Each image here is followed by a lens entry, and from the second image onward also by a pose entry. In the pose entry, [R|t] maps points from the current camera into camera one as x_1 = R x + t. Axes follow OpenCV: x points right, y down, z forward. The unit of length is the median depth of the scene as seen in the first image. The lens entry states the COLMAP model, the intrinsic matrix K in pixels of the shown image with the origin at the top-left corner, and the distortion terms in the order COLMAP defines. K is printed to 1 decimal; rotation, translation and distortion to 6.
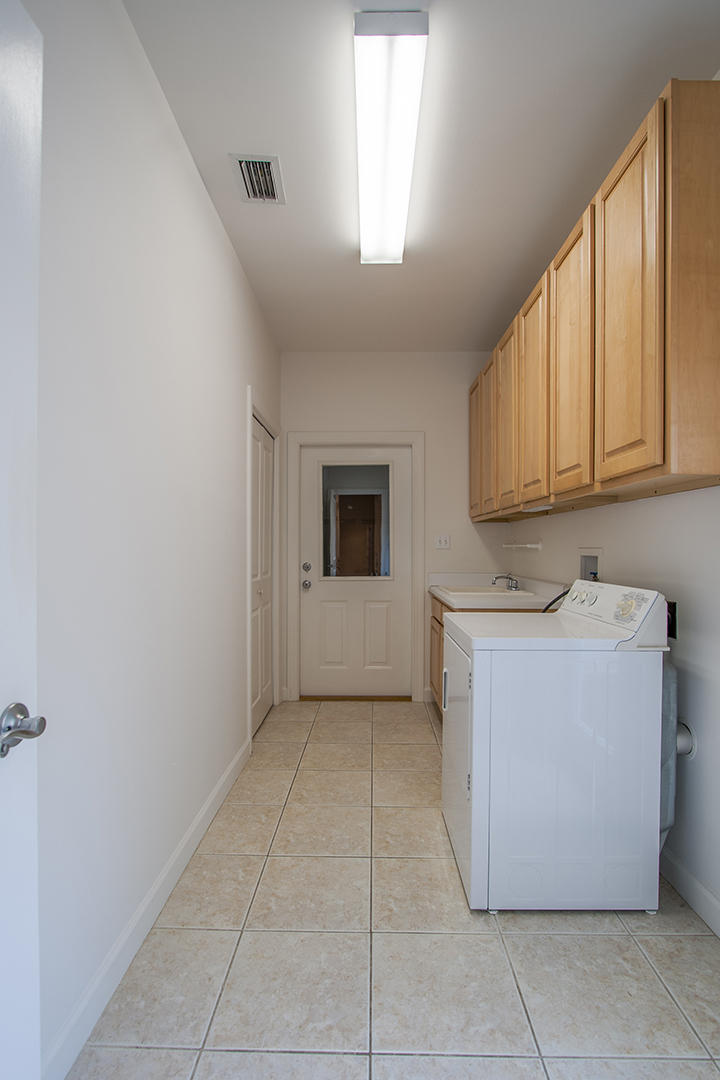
lens RADIAL K [[528.1, 0, 360.0], [0, 528.1, 540.0], [0, 0, 1]] dist [-0.011052, 0.000532]
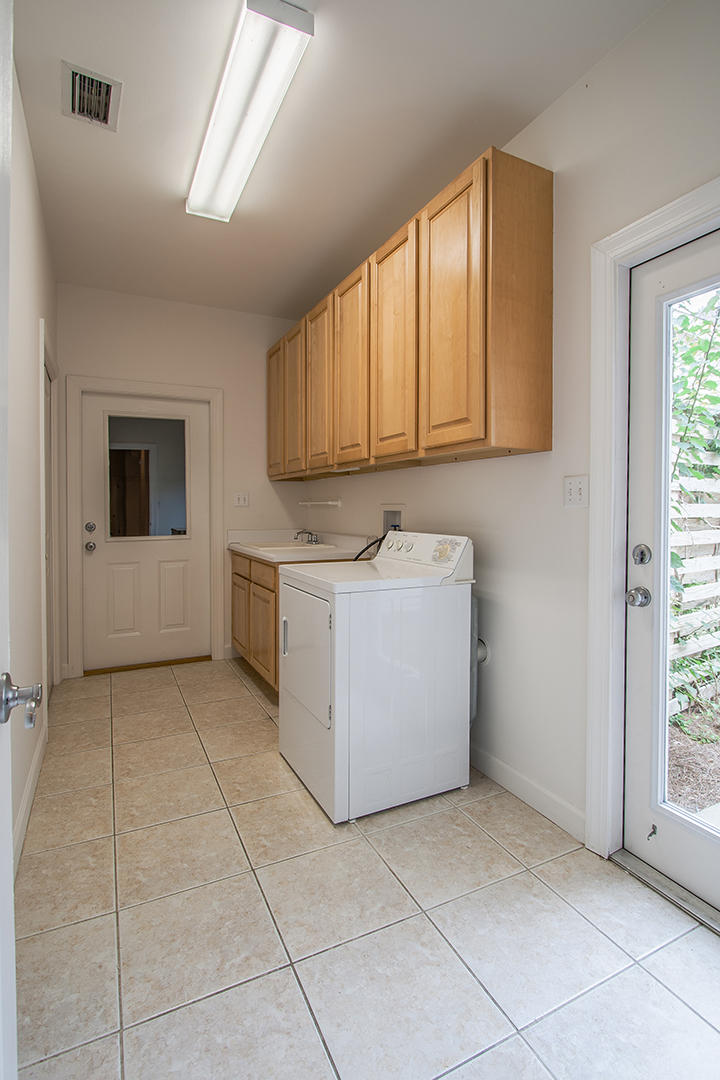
lens RADIAL K [[530.2, 0, 361.0], [0, 530.2, 502.4], [0, 0, 1]] dist [-0.014081, 0.001481]
pose [[0.889965, -0.001631, 0.456025, -0.205210], [-0.001258, 0.999981, 0.006032, 0.005374], [-0.456026, -0.005942, 0.889946, -0.022932]]
